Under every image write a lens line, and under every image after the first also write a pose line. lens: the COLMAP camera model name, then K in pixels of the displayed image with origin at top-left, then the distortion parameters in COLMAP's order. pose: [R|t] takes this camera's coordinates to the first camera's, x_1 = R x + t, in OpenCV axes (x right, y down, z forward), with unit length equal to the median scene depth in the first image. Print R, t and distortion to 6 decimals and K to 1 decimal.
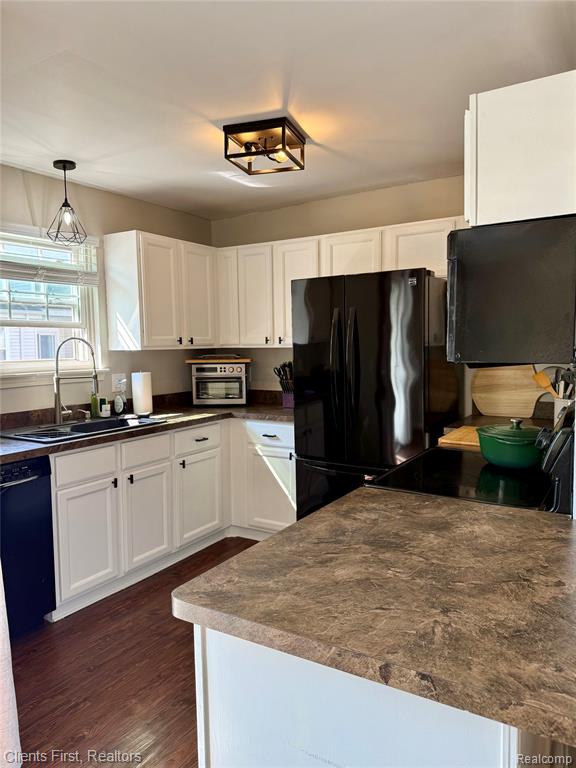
lens RADIAL K [[548.7, 0, 288.0], [0, 548.7, 384.0], [0, 0, 1]] dist [0.097893, -0.176801]
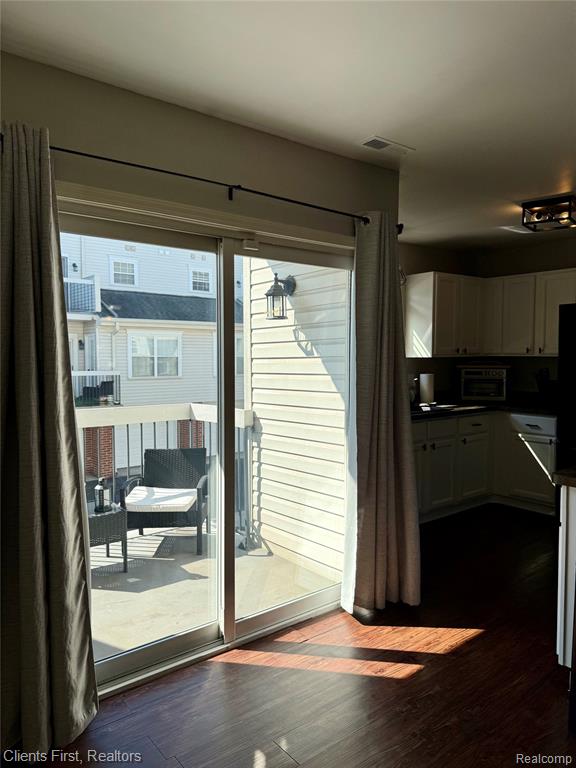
lens RADIAL K [[533.7, 0, 288.0], [0, 533.7, 384.0], [0, 0, 1]] dist [0.091555, -0.157754]
pose [[0.938637, 0.032531, -0.343370, -0.147005], [-0.037246, 0.999281, -0.007144, 0.029851], [0.342890, 0.019495, 0.939173, -0.402476]]
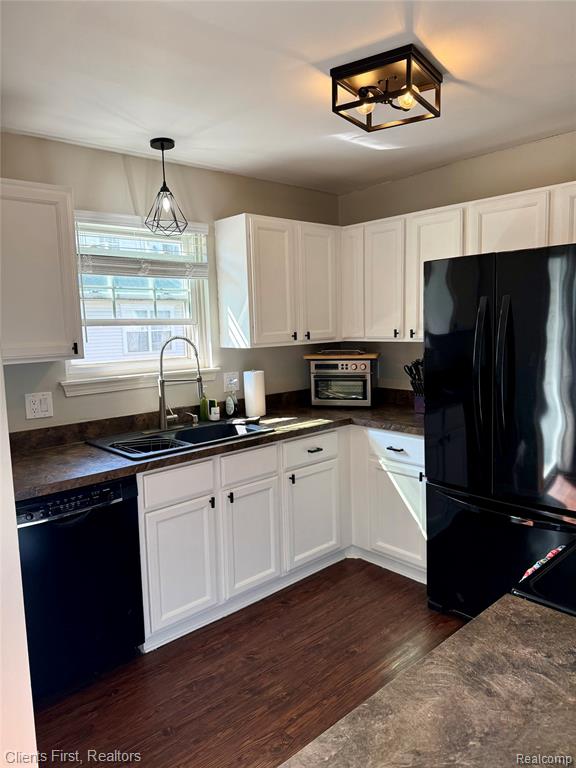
lens RADIAL K [[533.7, 0, 288.0], [0, 533.7, 384.0], [0, 0, 1]] dist [0.091555, -0.157754]
pose [[0.963533, 0.018297, -0.266962, 0.027436], [-0.006028, 0.998890, 0.046707, -0.045886], [0.267521, -0.043395, 0.962574, 0.182535]]
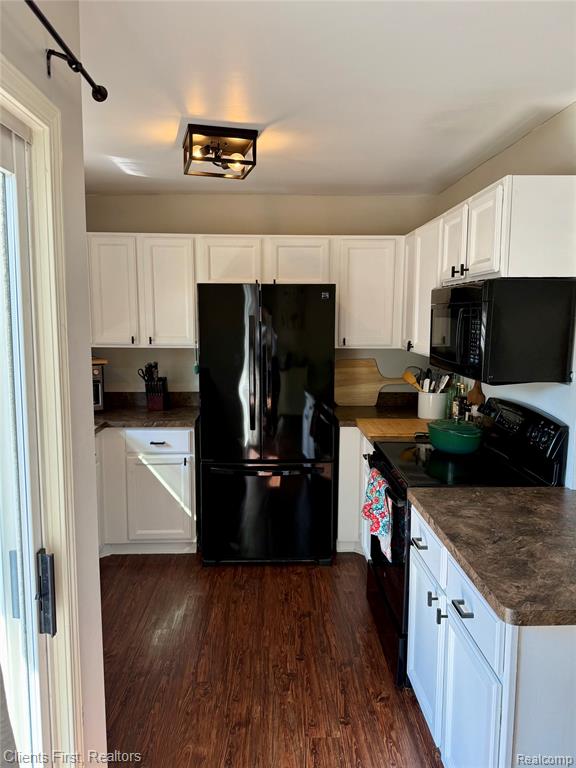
lens RADIAL K [[548.7, 0, 288.0], [0, 548.7, 384.0], [0, 0, 1]] dist [0.097893, -0.176801]
pose [[0.836378, -0.050711, 0.545803, -0.386368], [0.026012, 0.998262, 0.052890, -0.056144], [-0.547536, -0.030039, 0.836243, 0.086277]]
